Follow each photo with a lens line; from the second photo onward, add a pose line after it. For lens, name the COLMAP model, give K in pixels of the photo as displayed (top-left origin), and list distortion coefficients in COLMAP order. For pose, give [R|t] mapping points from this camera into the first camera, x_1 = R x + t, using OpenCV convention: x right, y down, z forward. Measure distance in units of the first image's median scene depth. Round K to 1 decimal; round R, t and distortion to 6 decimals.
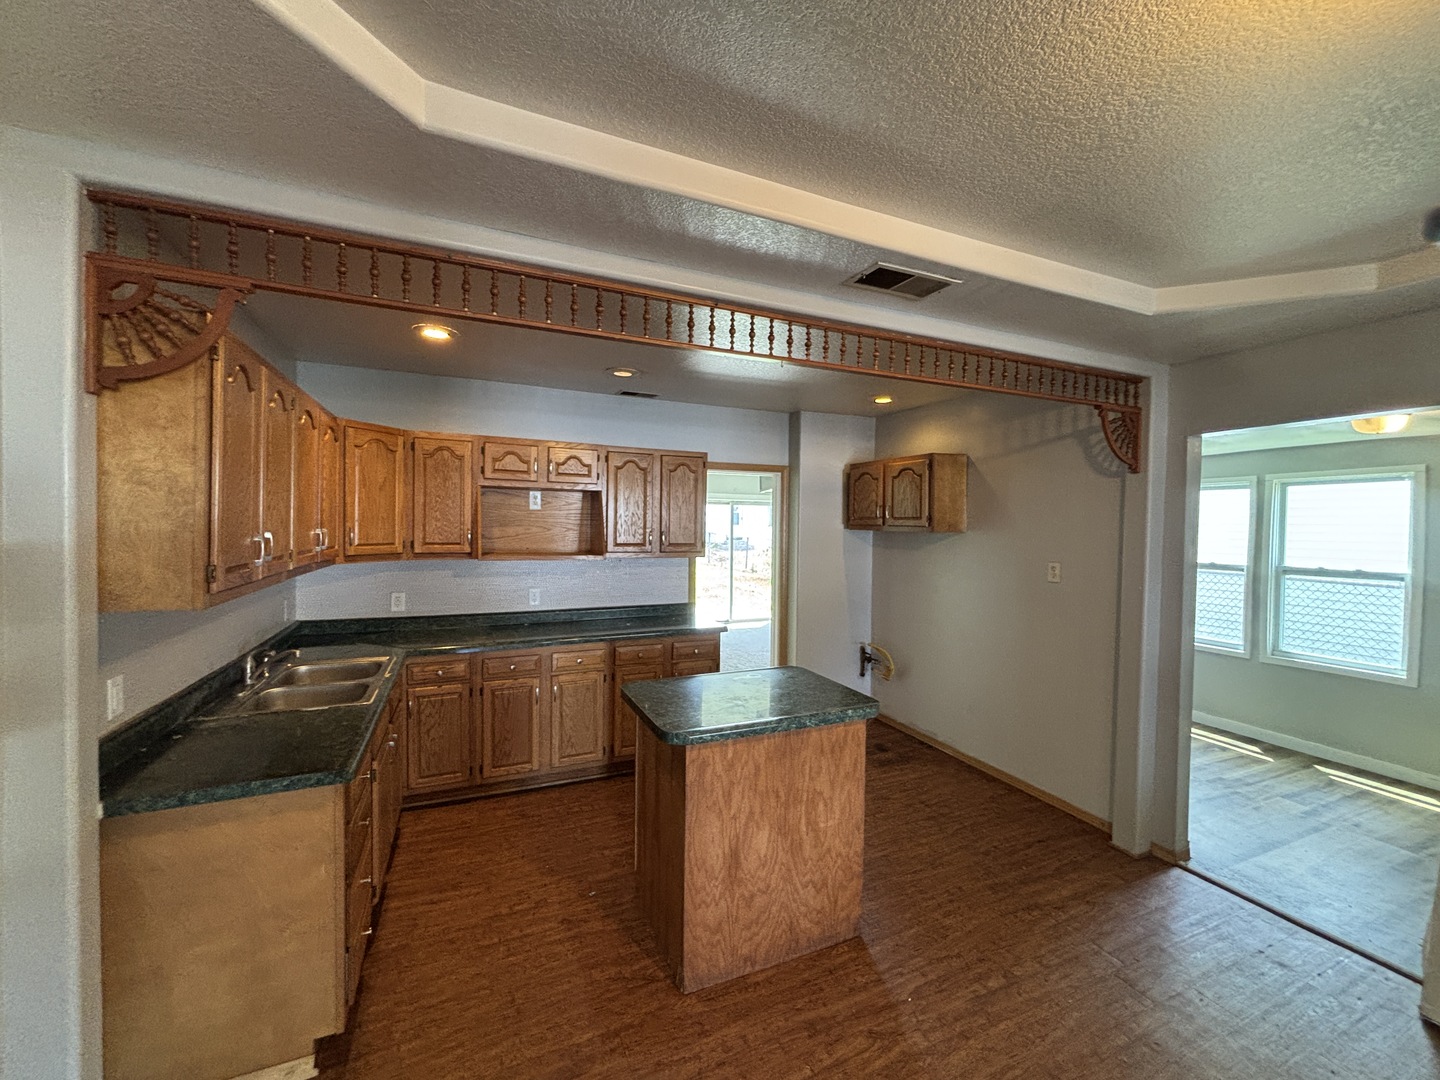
lens RADIAL K [[583.4, 0, 721.8], [0, 583.4, 536.4], [0, 0, 1]] dist [0.002851, -0.001552]
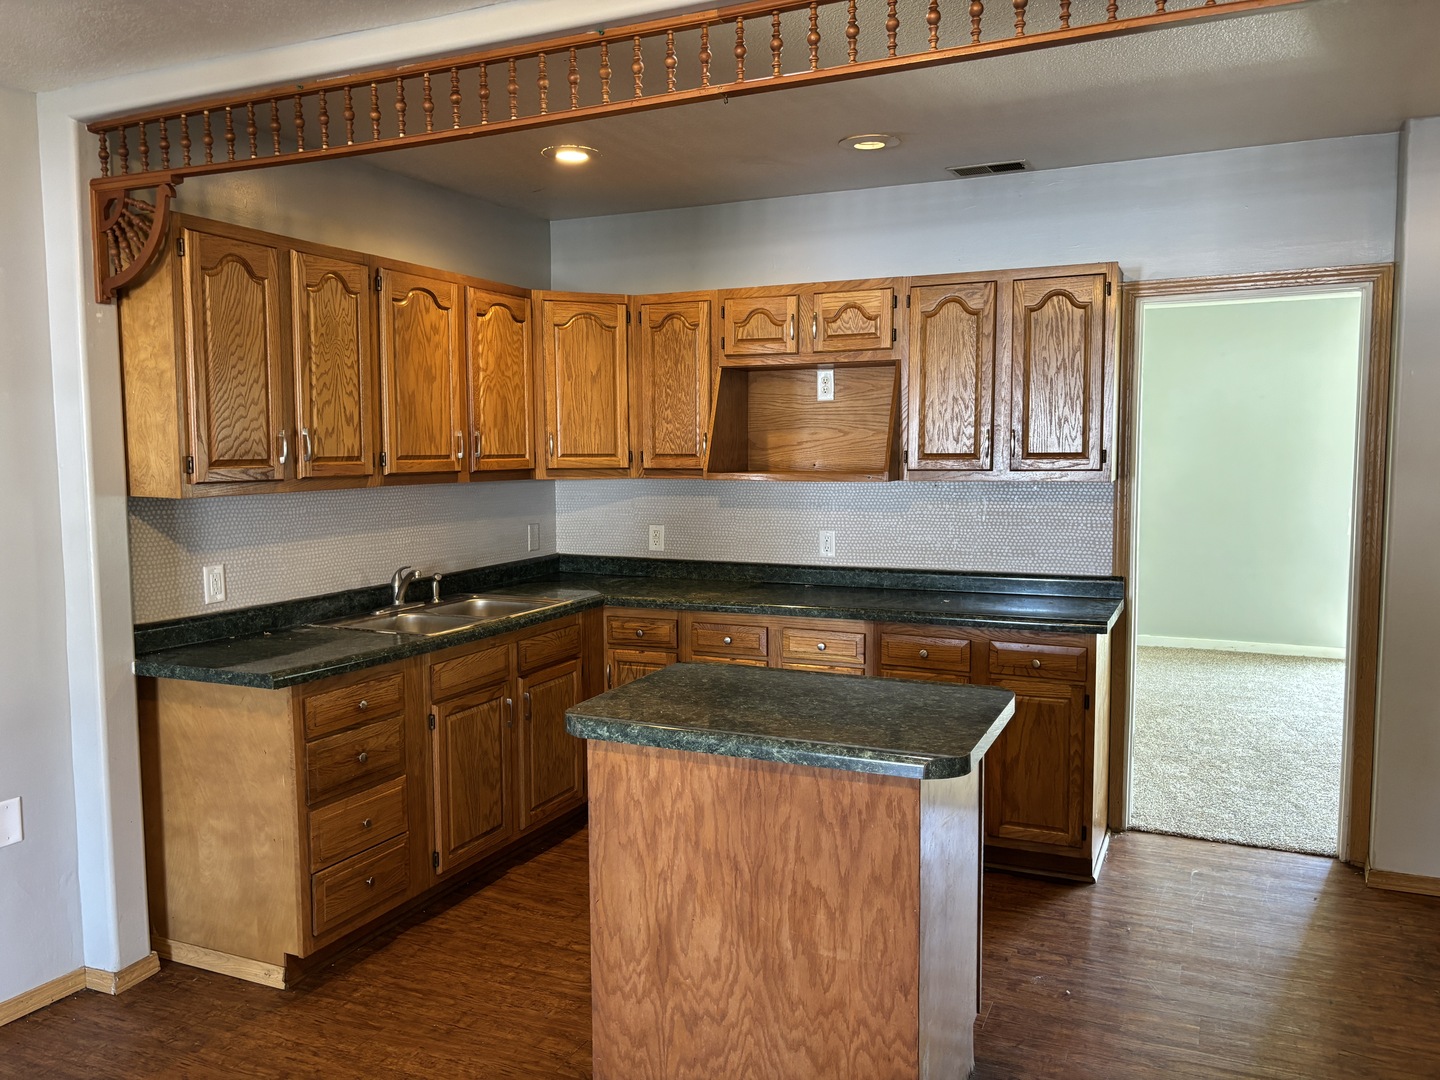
lens RADIAL K [[1091.6, 0, 719.2], [0, 1091.6, 544.3], [0, 0, 1]] dist [0.014863, 0.009671]
pose [[0.662855, 0.046944, -0.747275, 0.569527], [0.001915, 0.997923, 0.064389, 0.037511], [0.748745, -0.044111, 0.661389, 0.189145]]
